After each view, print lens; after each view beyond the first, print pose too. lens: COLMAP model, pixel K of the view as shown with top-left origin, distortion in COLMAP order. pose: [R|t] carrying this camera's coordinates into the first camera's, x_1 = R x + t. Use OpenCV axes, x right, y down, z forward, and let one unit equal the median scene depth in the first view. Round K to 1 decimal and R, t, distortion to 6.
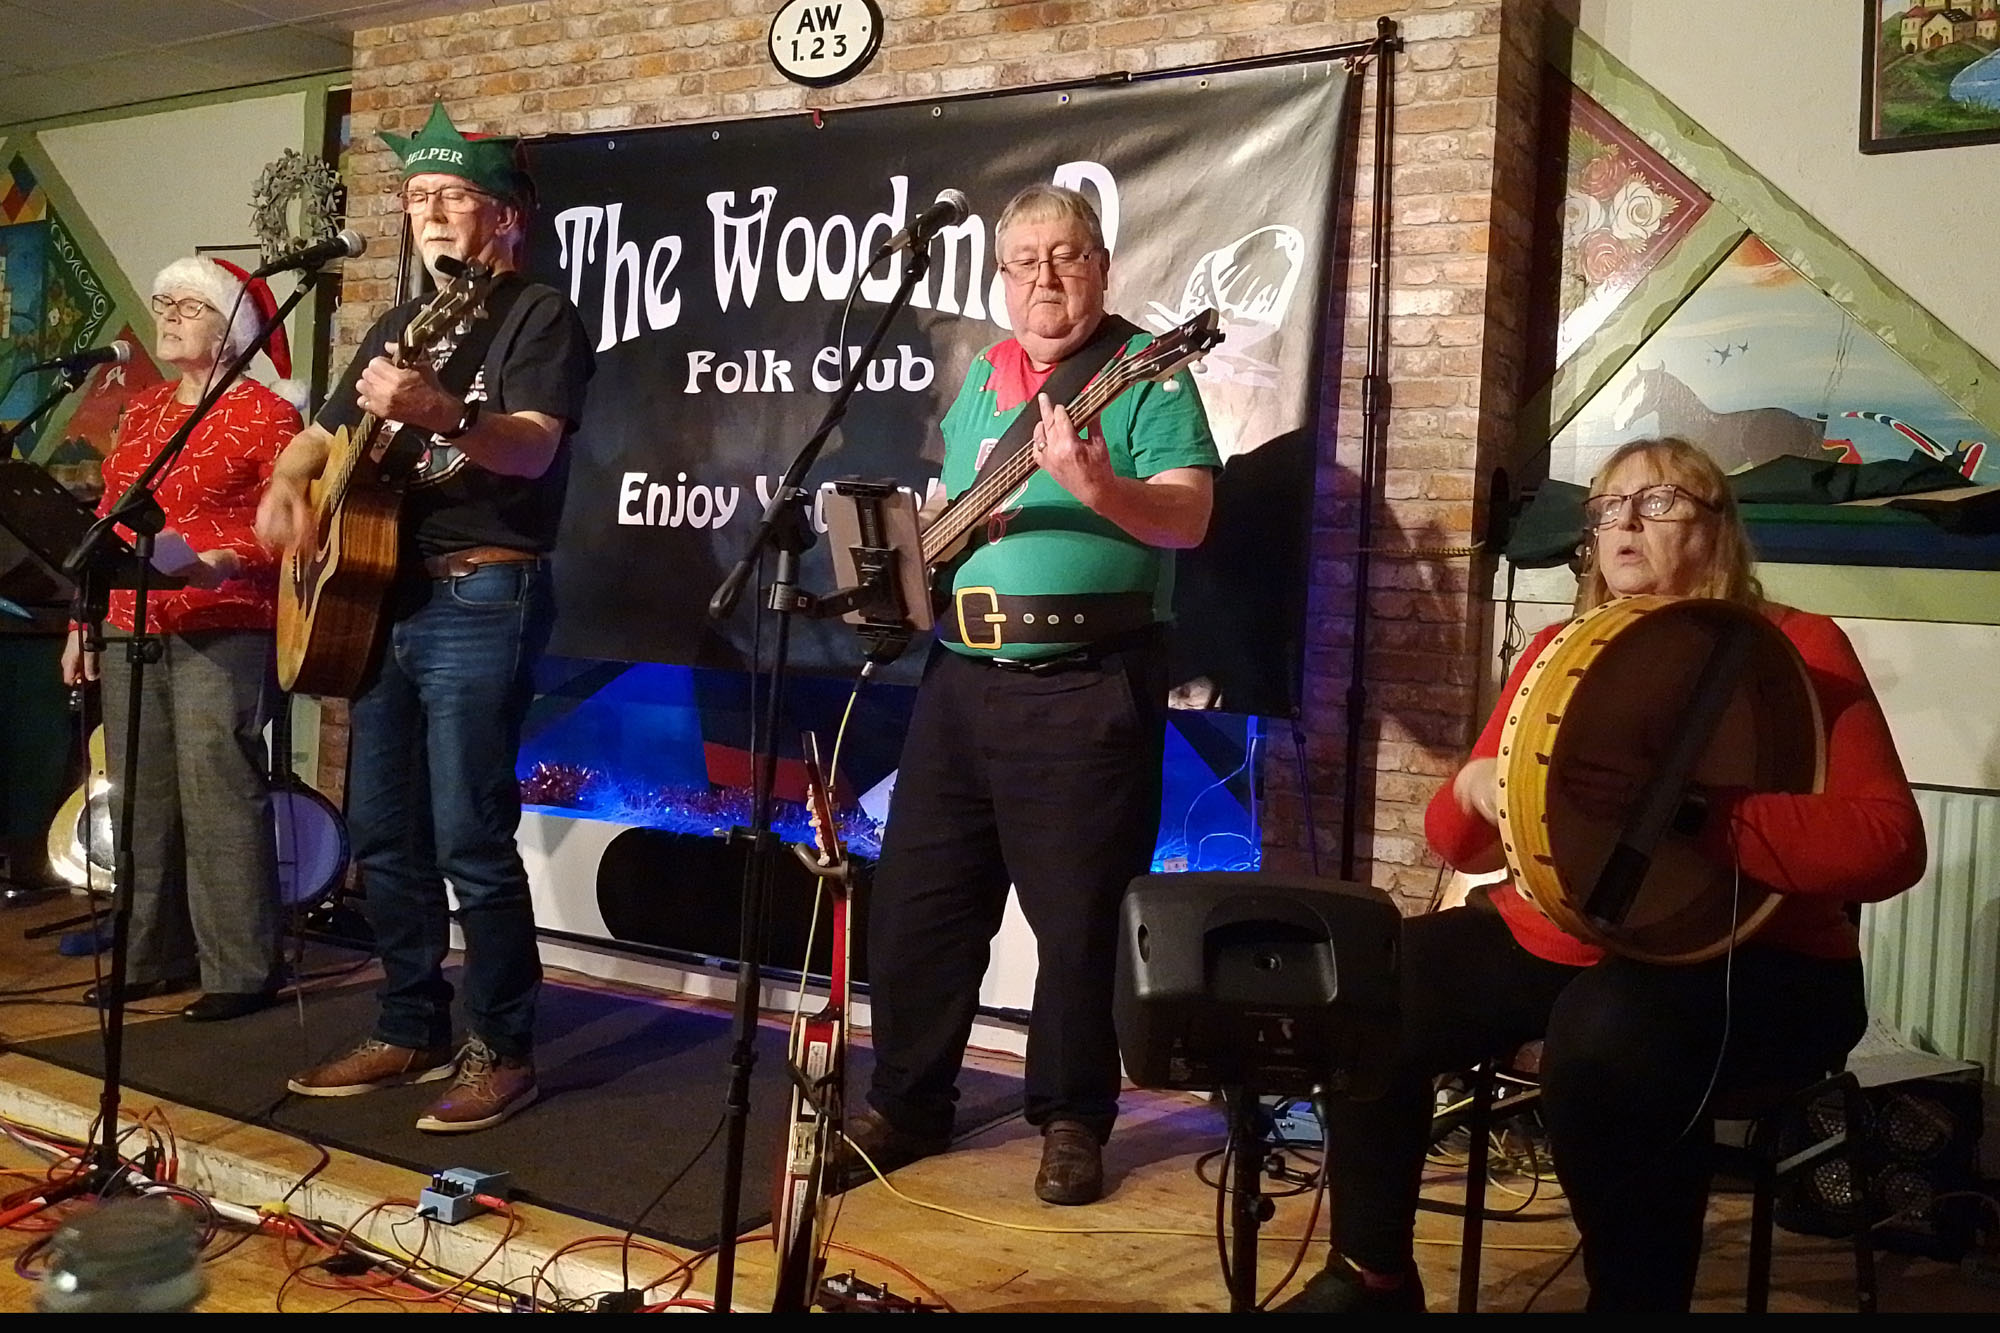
lens RADIAL K [[1749.9, 0, 1116.2], [0, 1749.9, 660.3], [0, 0, 1]] dist [0.067099, -0.133256]
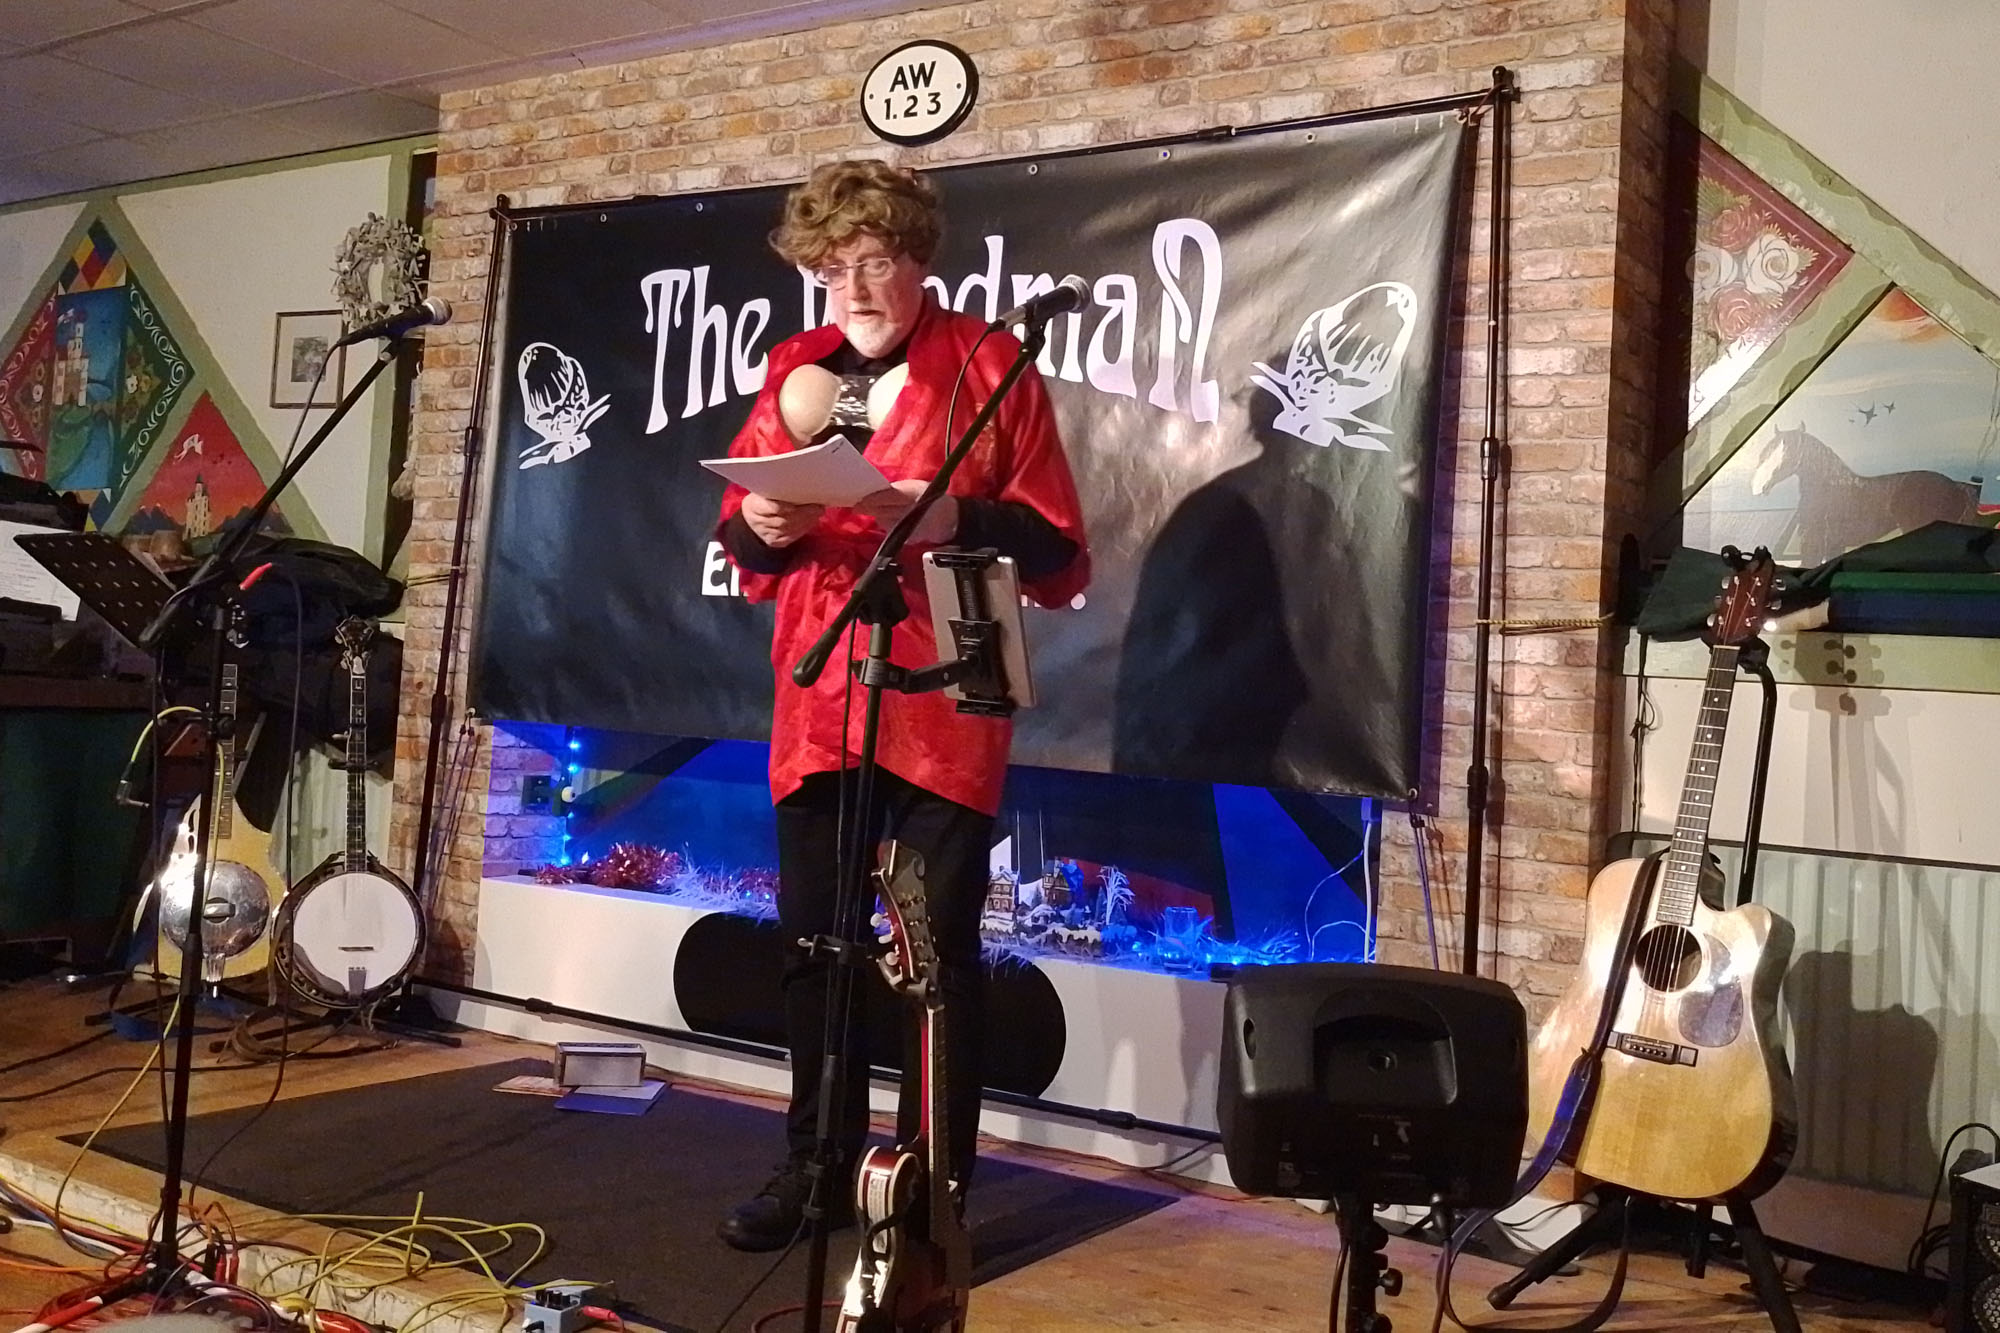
lens RADIAL K [[2030.4, 0, 1031.5], [0, 2030.4, 616.6], [0, 0, 1]] dist [0.088875, -0.257291]
pose [[0.995360, -0.002650, -0.096180, 0.004319], [-0.003186, 0.998164, -0.060477, 0.001261], [0.096164, 0.060503, 0.993525, -0.099910]]
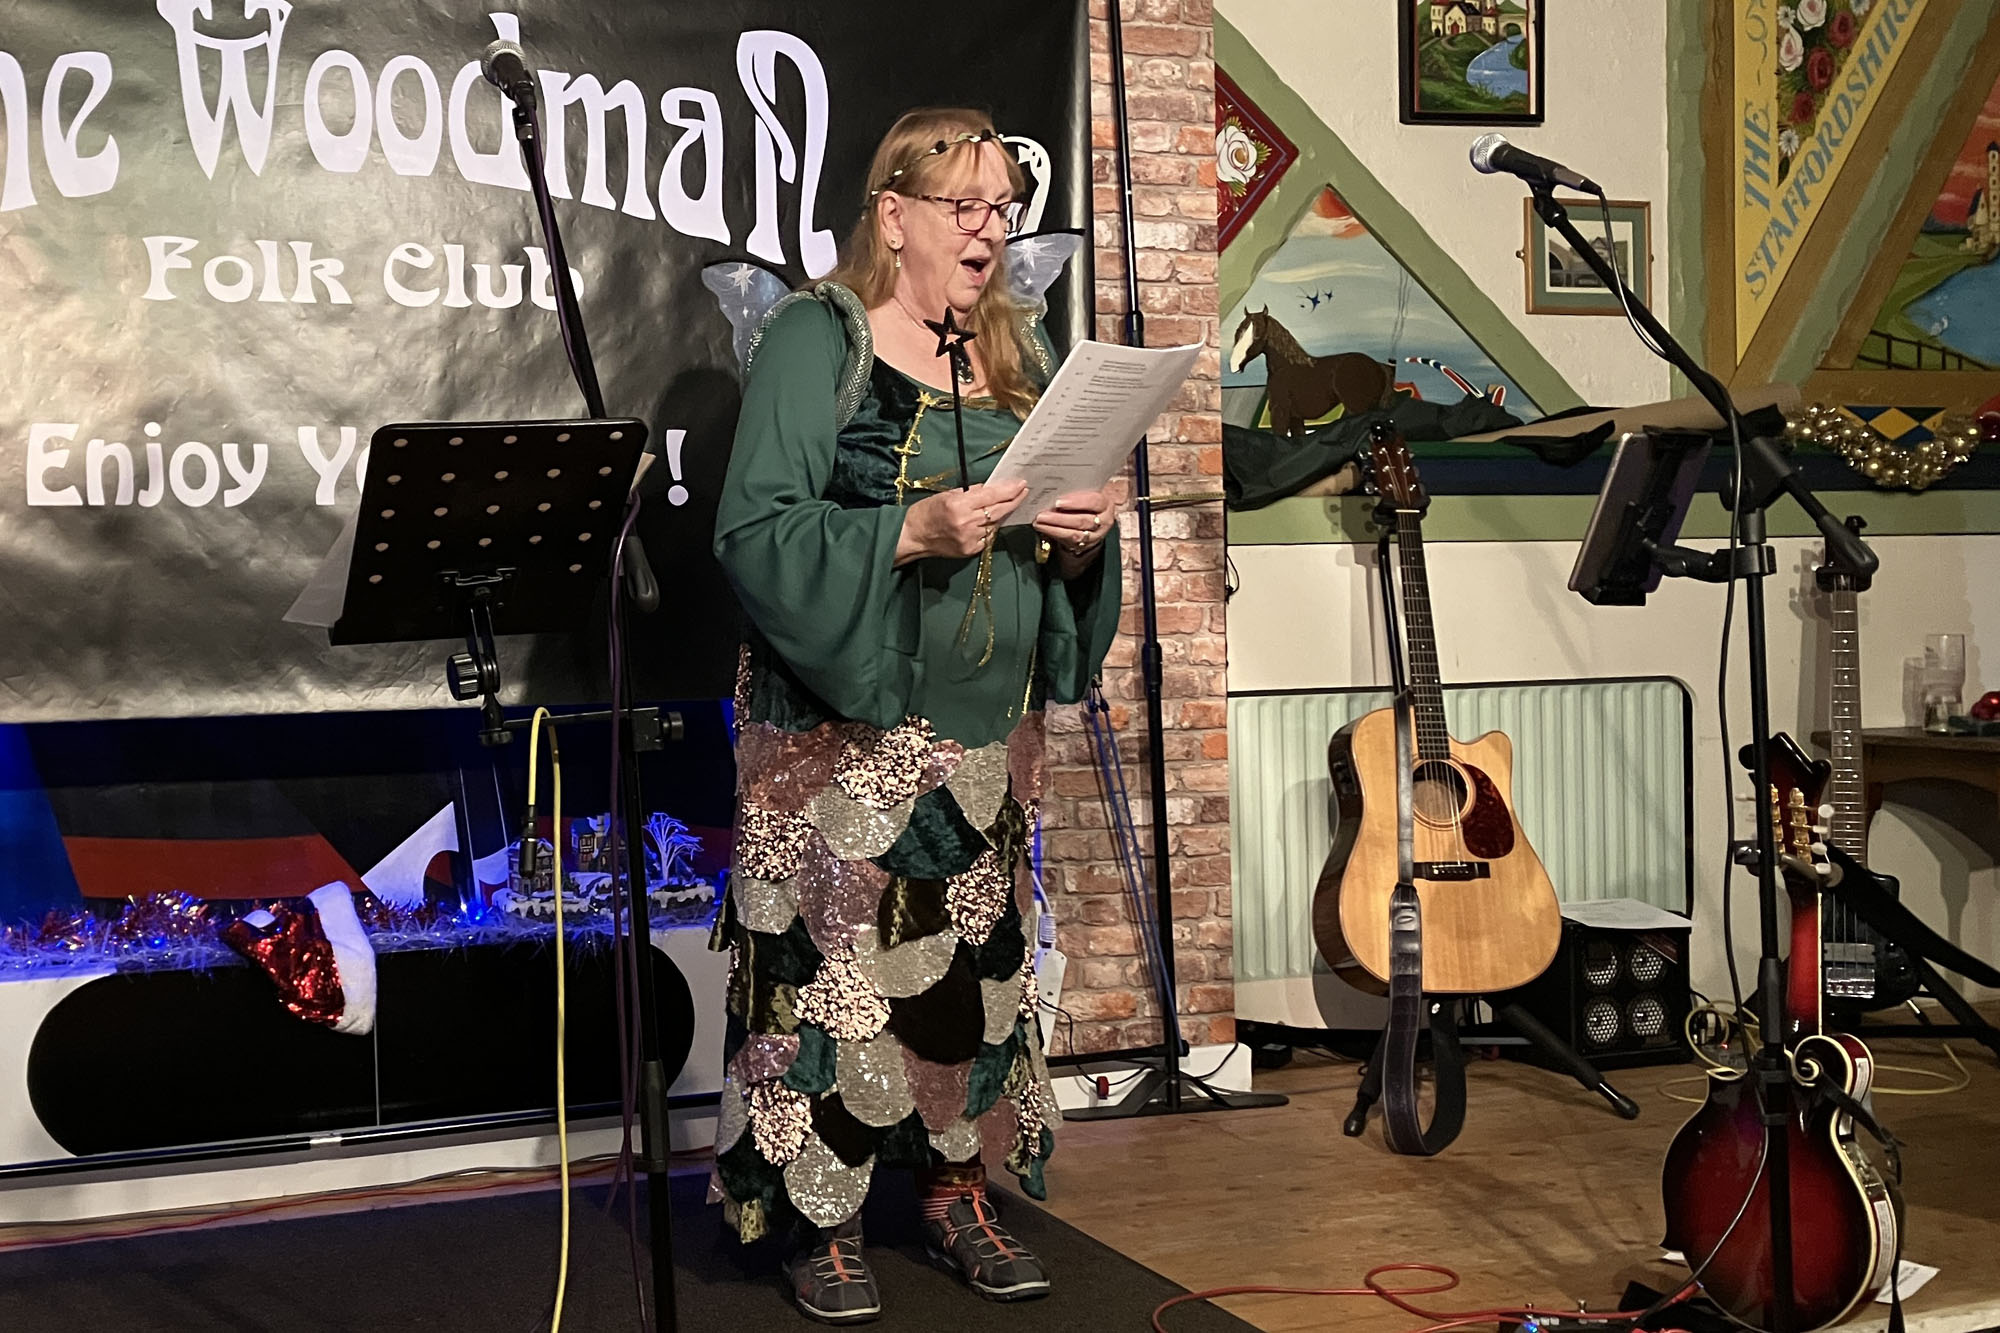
lens RADIAL K [[2149.6, 0, 671.8], [0, 2149.6, 693.7], [0, 0, 1]] dist [0.112634, -0.301077]
pose [[0.687180, -0.099788, 0.719601, -0.778808], [0.081119, 0.994867, 0.060495, -0.044013], [-0.721944, 0.016802, 0.691748, 0.341786]]
